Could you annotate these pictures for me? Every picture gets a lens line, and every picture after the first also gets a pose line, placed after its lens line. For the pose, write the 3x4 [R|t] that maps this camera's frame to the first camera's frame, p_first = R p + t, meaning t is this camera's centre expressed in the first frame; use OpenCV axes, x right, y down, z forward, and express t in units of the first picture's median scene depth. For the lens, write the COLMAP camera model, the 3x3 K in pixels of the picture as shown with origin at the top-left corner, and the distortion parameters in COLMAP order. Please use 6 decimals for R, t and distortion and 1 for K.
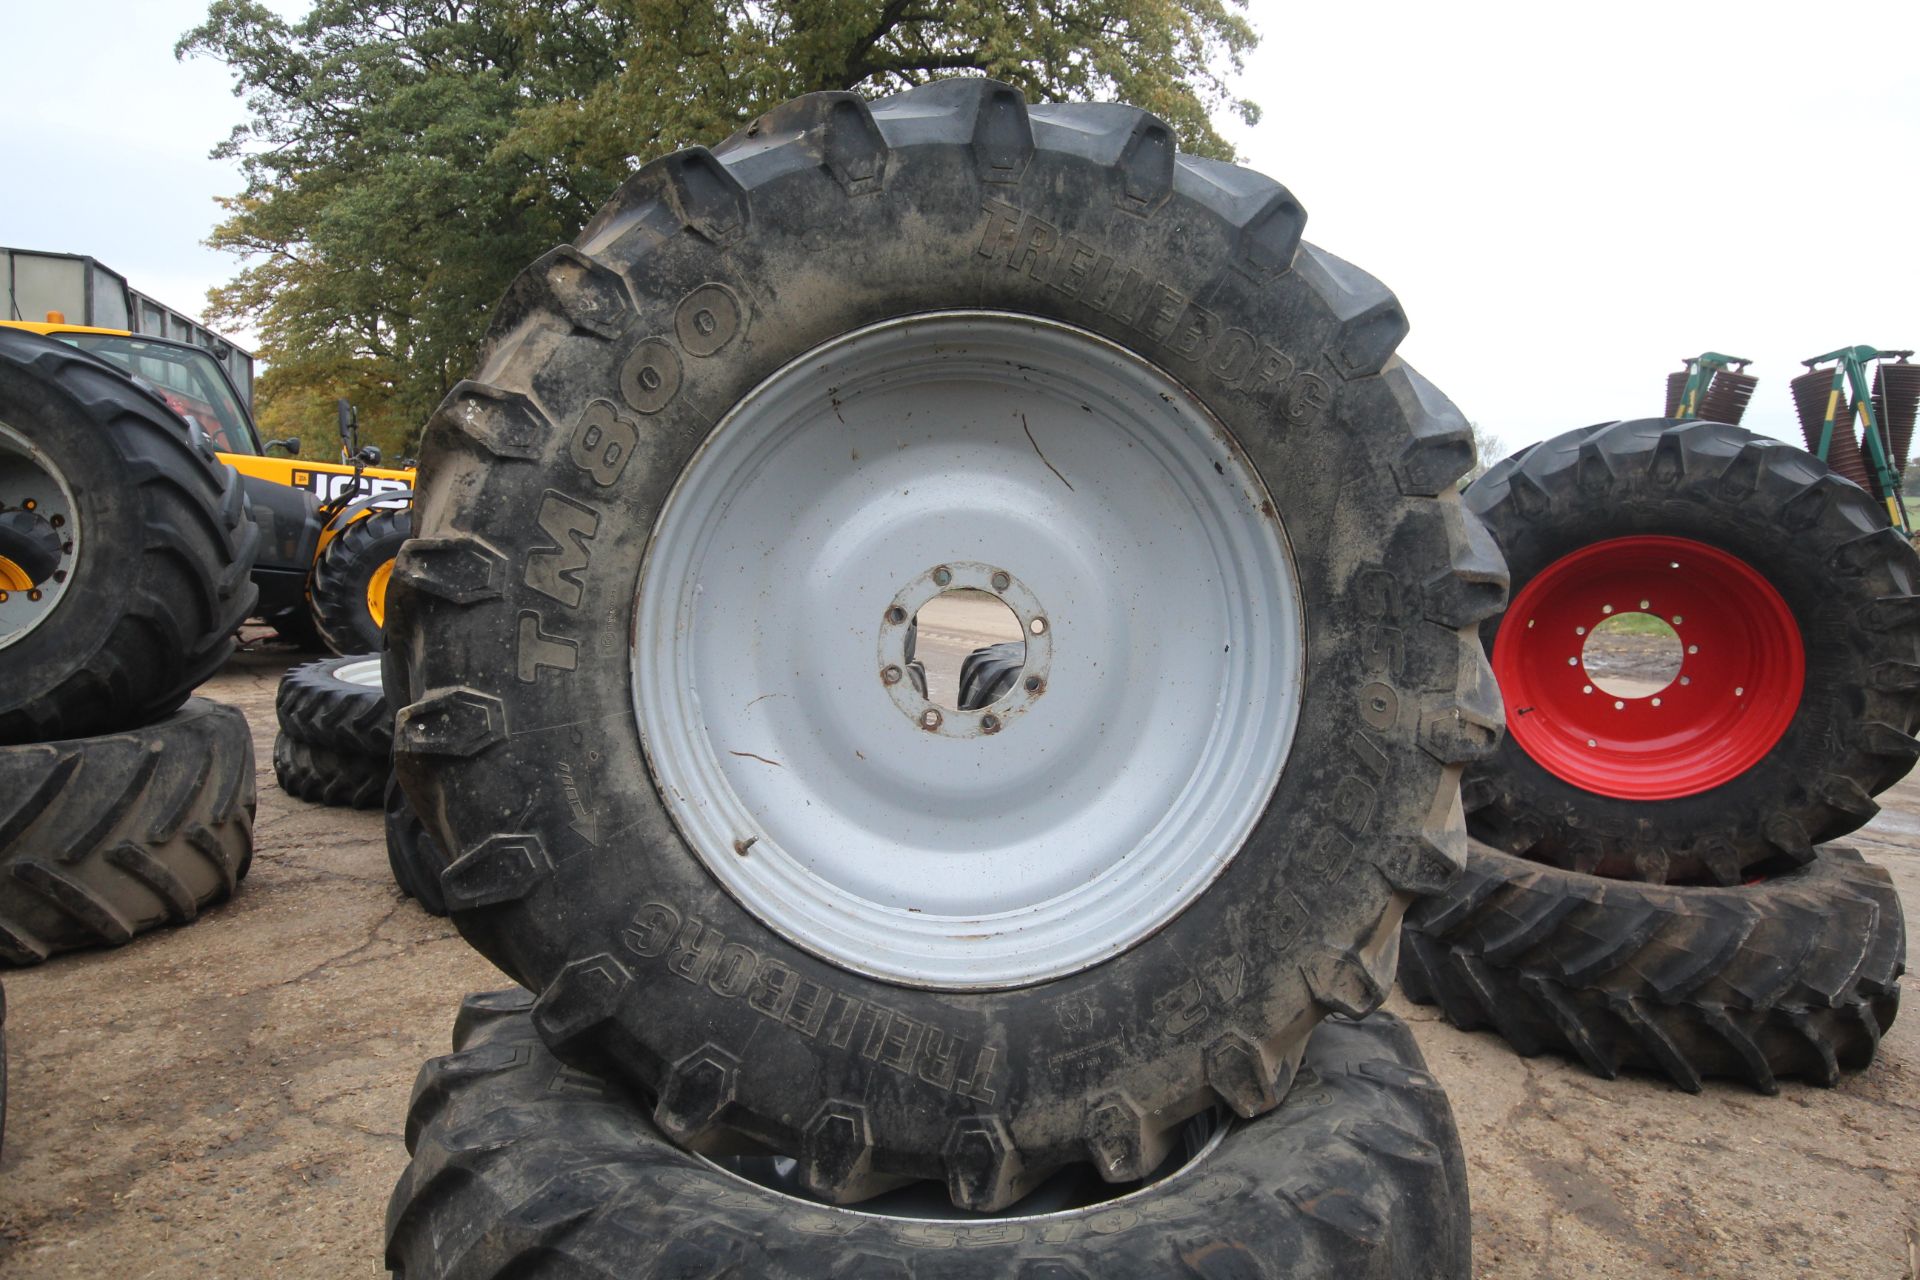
lens RADIAL K [[1169.0, 0, 960.0], [0, 1169.0, 640.0], [0, 0, 1]] dist [0.006868, 0.015609]
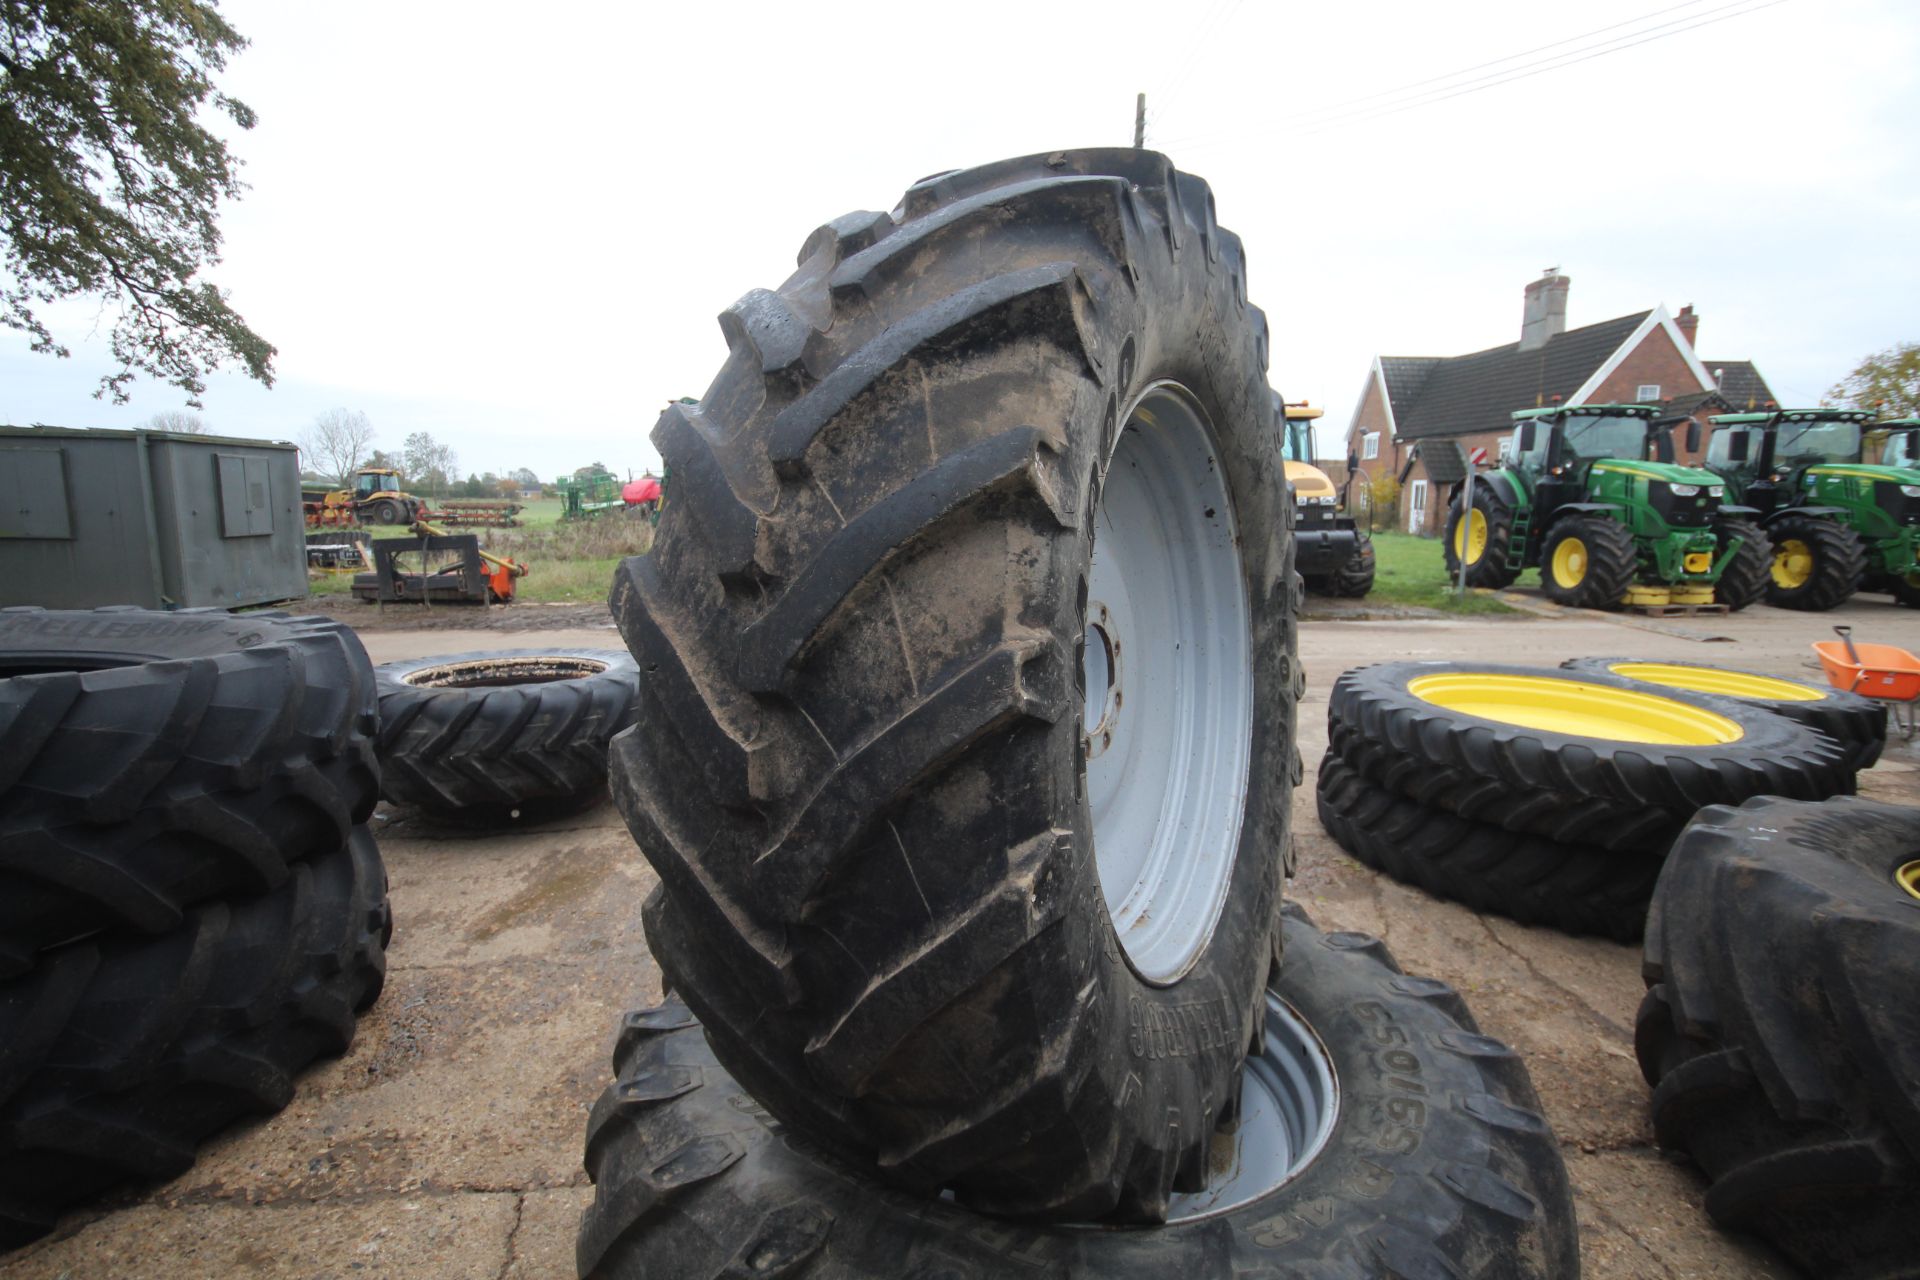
lens RADIAL K [[922.0, 0, 969.3], [0, 922.0, 646.4], [0, 0, 1]] dist [0.010629, -0.007951]
pose [[0.604979, -0.134925, 0.784727, -0.615568], [0.103267, 0.990510, 0.090693, -0.093472], [-0.789517, 0.026169, 0.613171, 0.450960]]
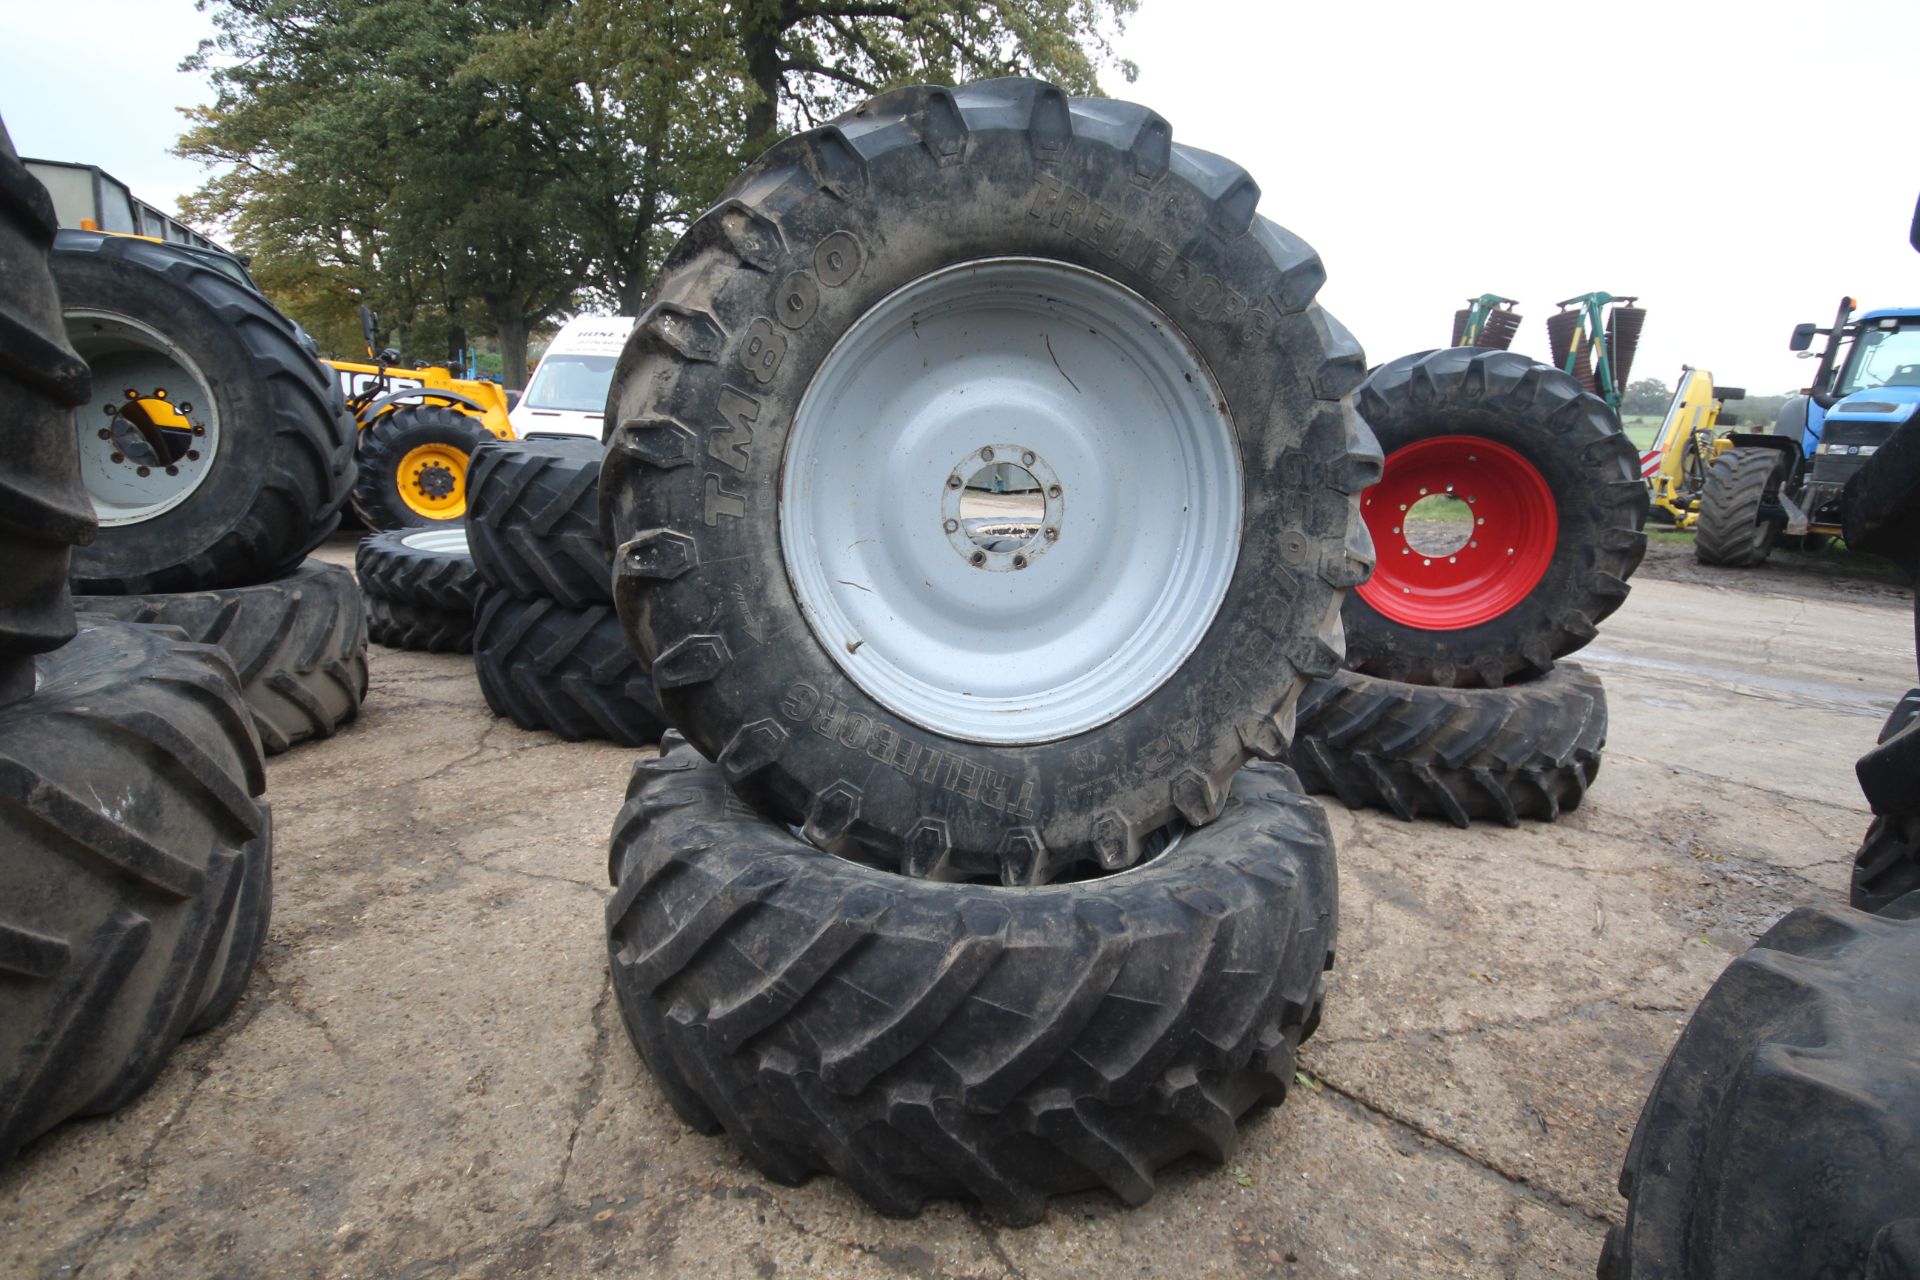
lens RADIAL K [[975.6, 0, 964.2], [0, 975.6, 636.1], [0, 0, 1]] dist [0.005292, -0.000109]
pose [[0.995687, -0.006594, 0.092541, -0.121677], [-0.003802, 0.993733, 0.111719, 0.023943], [-0.092697, -0.111589, 0.989422, -0.127806]]
